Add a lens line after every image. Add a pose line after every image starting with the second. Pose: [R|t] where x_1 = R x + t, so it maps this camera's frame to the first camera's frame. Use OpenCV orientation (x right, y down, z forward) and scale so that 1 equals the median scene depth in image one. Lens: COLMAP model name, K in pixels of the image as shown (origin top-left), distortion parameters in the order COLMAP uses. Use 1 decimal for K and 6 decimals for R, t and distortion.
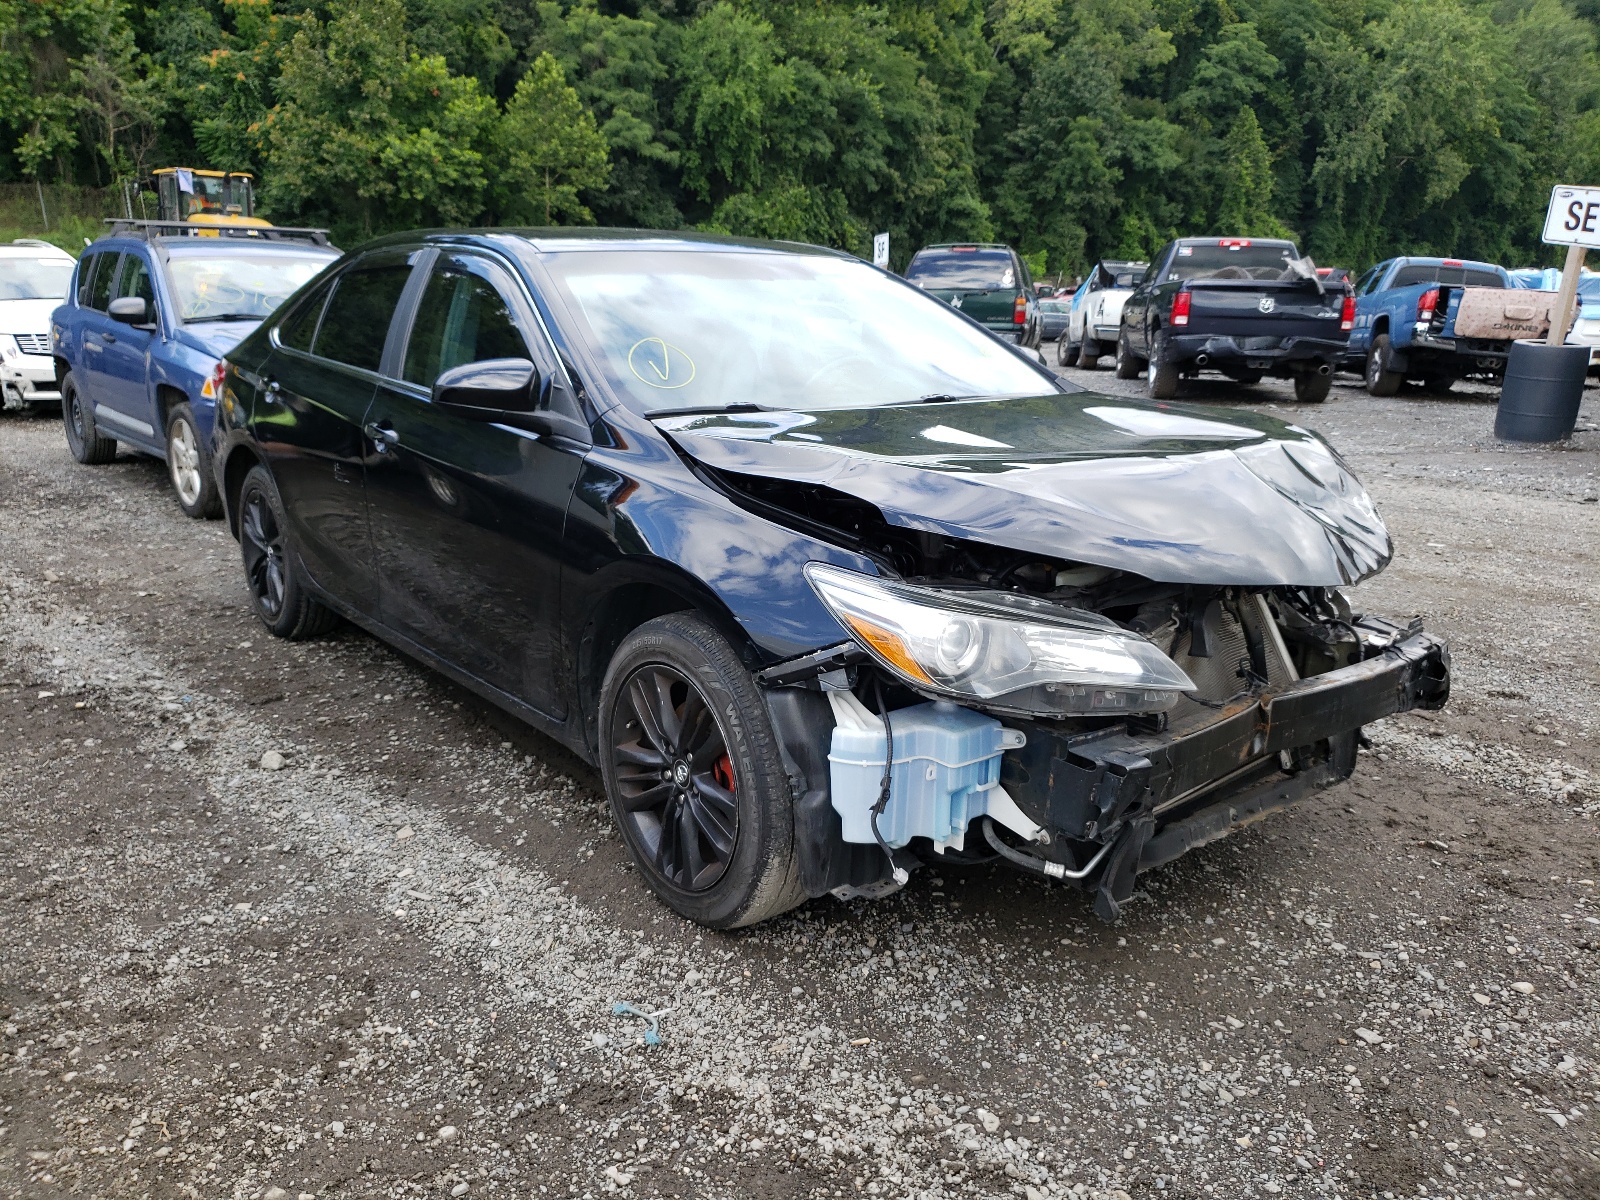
lens RADIAL K [[1302.4, 0, 800.0], [0, 1302.4, 600.0], [0, 0, 1]] dist [-0.032038, 0.066478]
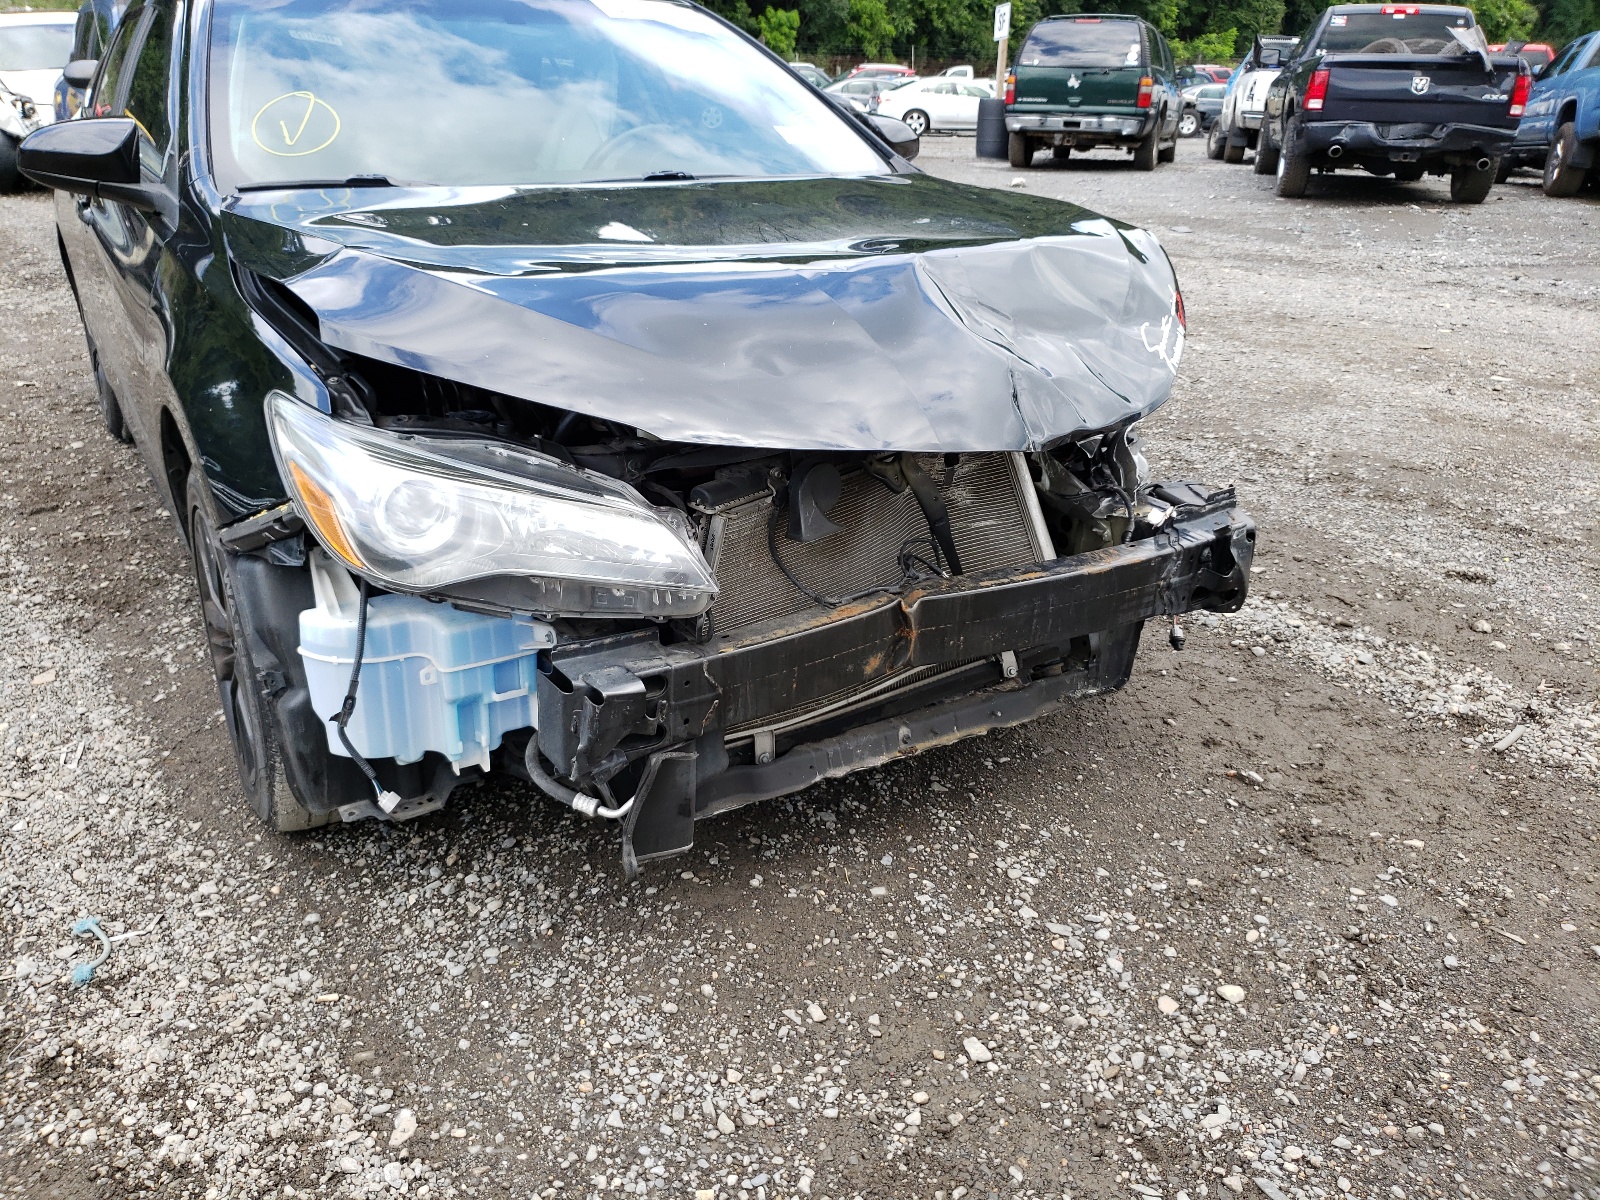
lens RADIAL K [[1302.4, 0, 800.0], [0, 1302.4, 600.0], [0, 0, 1]] dist [-0.032038, 0.066478]
pose [[0.991270, 0.054421, -0.120094, 0.231374], [-0.035742, 0.987651, 0.152540, -0.020114], [0.126912, -0.146915, 0.980974, 0.157443]]
